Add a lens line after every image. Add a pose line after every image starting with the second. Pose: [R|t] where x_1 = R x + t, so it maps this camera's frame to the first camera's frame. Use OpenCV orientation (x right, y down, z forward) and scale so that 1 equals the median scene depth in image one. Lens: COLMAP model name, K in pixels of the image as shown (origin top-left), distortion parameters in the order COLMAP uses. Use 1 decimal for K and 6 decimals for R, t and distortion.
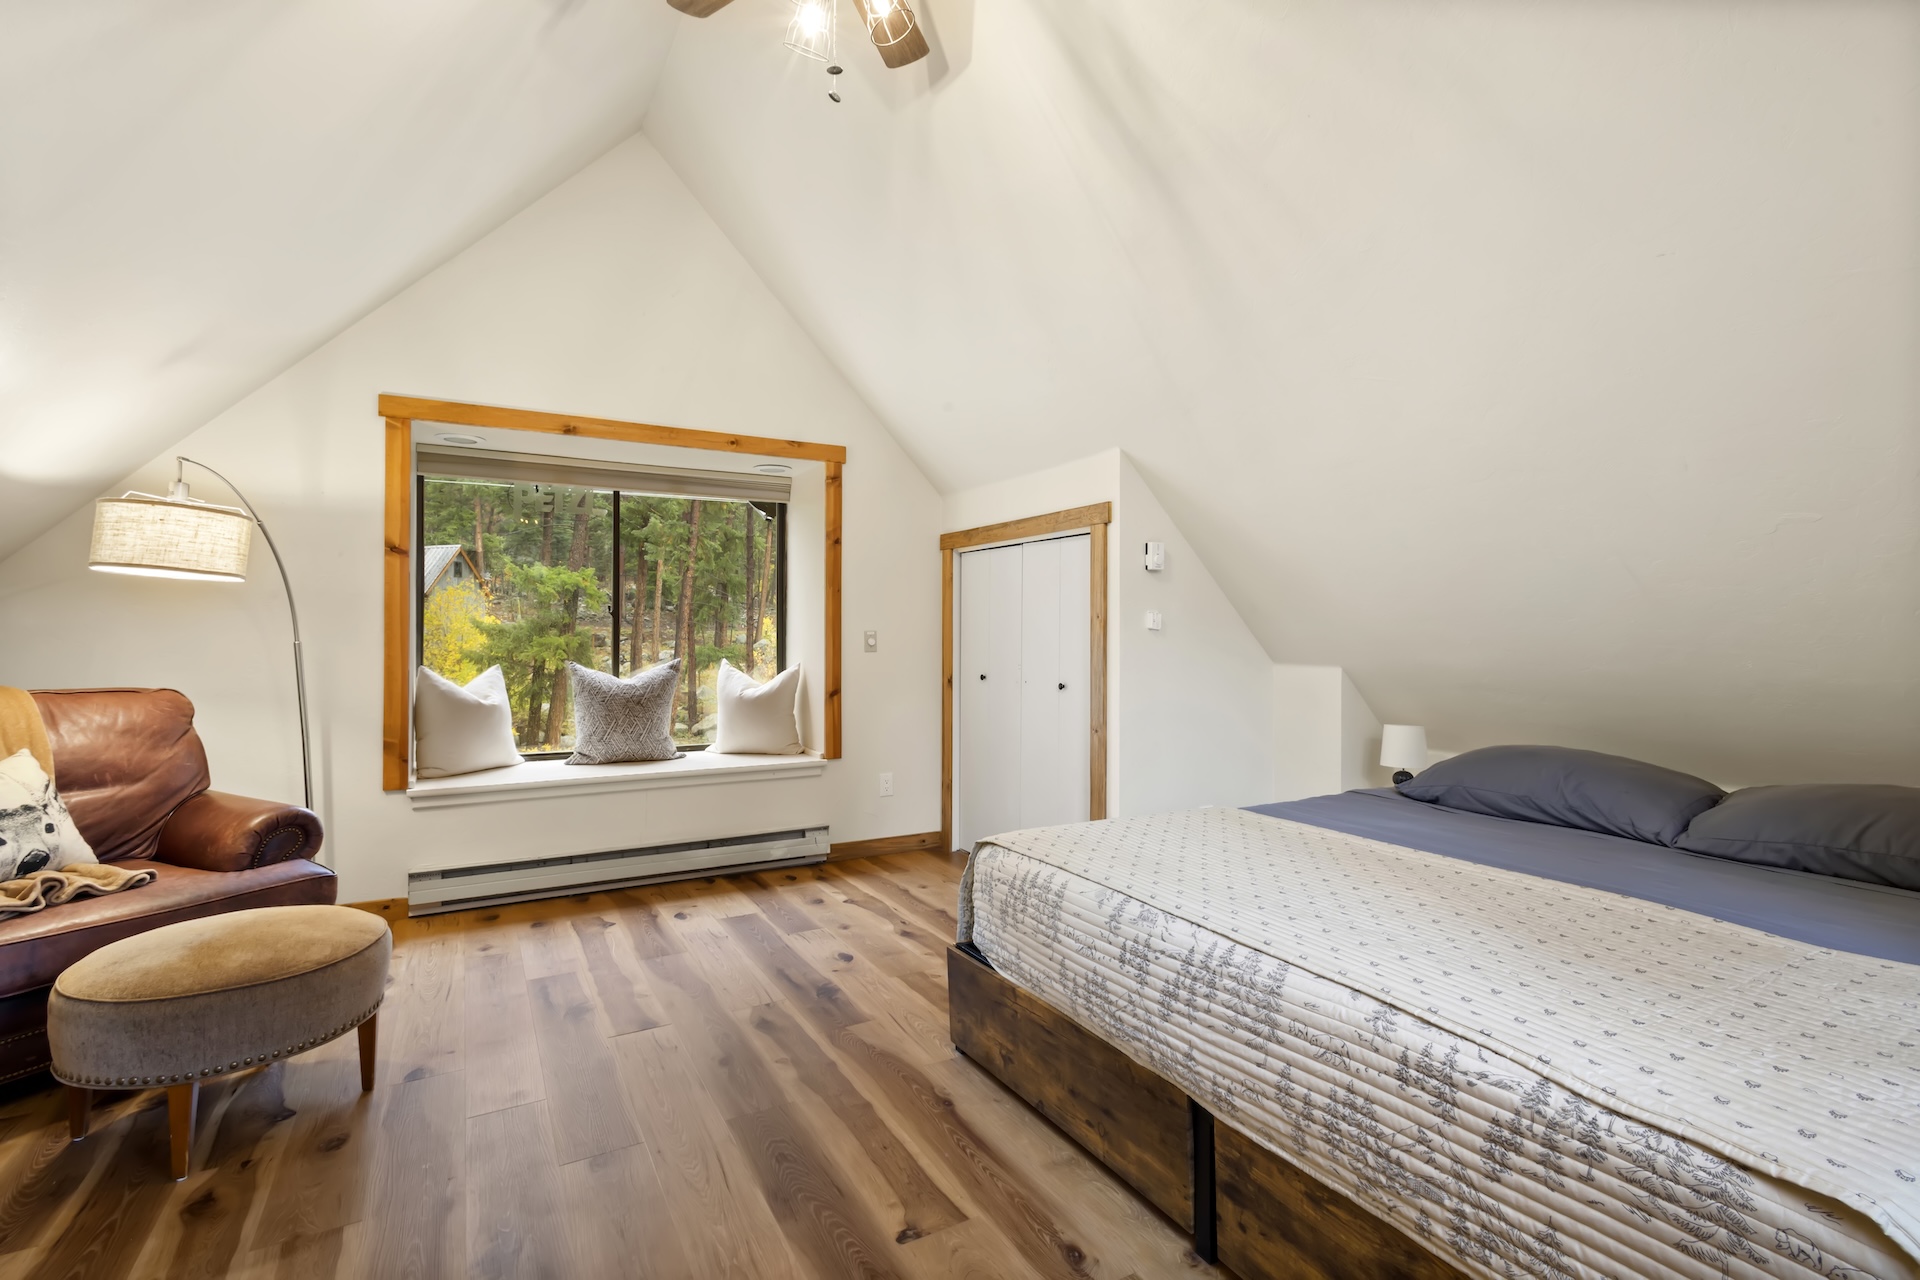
lens RADIAL K [[886.9, 0, 962.1], [0, 886.9, 631.2], [0, 0, 1]] dist [0.002795, 0.000027]
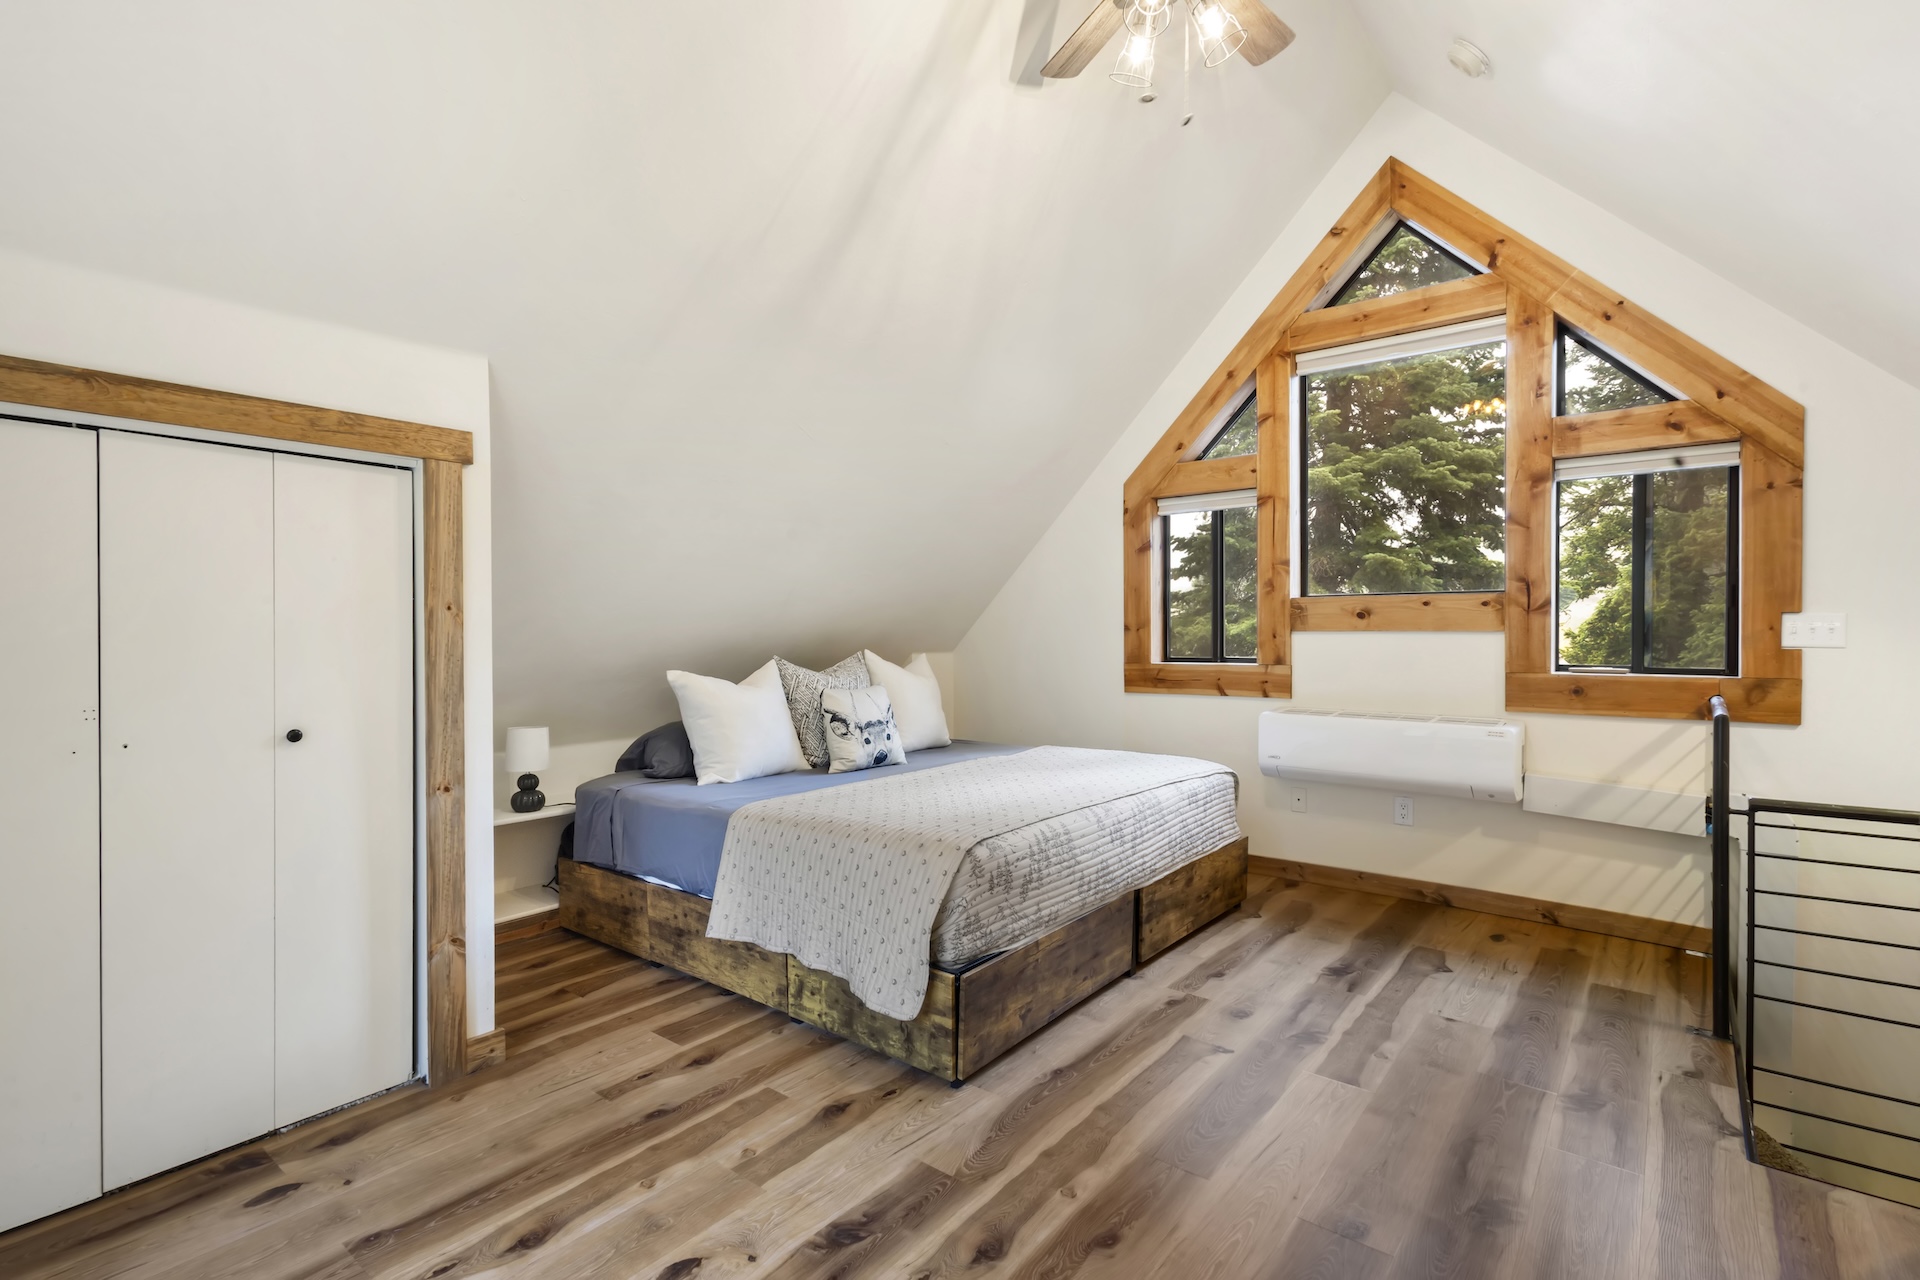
lens RADIAL K [[886.9, 0, 962.1], [0, 886.9, 631.2], [0, 0, 1]] dist [0.002795, 0.000027]
pose [[-0.382220, 0.005486, 0.924055, -0.887477], [-0.000553, 0.999981, -0.006166, 0.006714], [-0.924071, -0.002868, -0.382210, 1.398903]]
